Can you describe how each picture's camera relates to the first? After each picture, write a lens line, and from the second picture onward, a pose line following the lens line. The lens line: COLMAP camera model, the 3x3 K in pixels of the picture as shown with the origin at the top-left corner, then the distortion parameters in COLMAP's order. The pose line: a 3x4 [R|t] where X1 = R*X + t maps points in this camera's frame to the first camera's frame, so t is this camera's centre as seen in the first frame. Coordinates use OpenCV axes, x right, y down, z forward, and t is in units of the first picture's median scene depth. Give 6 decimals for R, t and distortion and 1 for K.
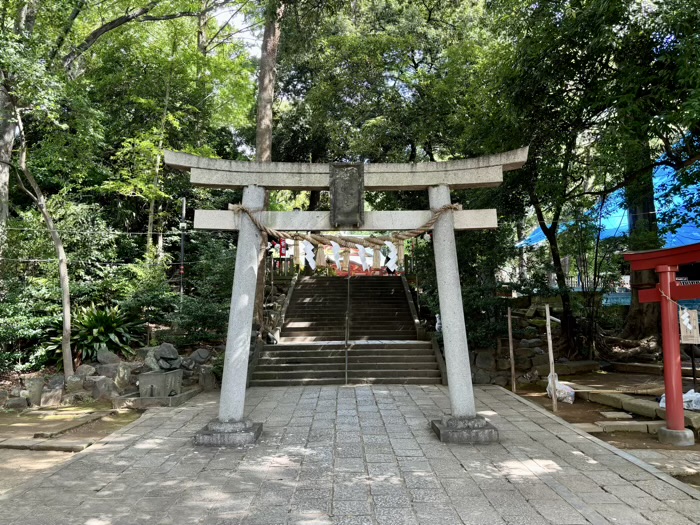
lens RADIAL K [[522.8, 0, 354.8], [0, 522.8, 257.5], [0, 0, 1]] dist [0.044727, -0.055977]
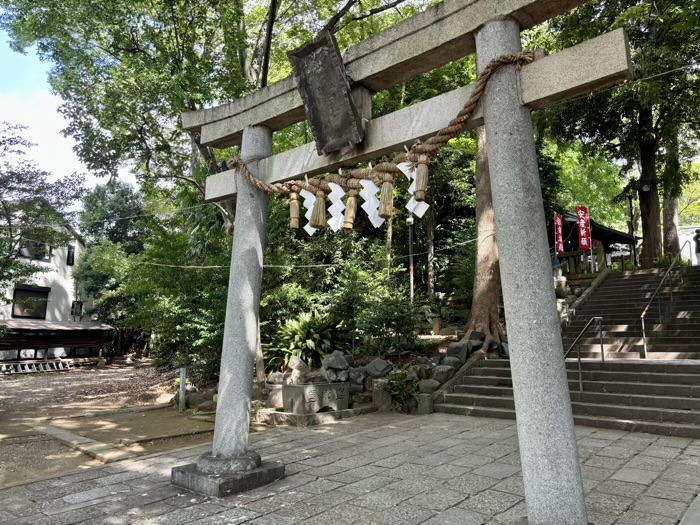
lens RADIAL K [[522.8, 0, 354.8], [0, 522.8, 257.5], [0, 0, 1]] dist [0.044727, -0.055977]
pose [[0.743237, -0.094460, -0.662326, 0.365274], [0.078968, 0.995448, -0.053354, 0.086393], [0.664351, -0.012648, 0.747313, 0.562593]]
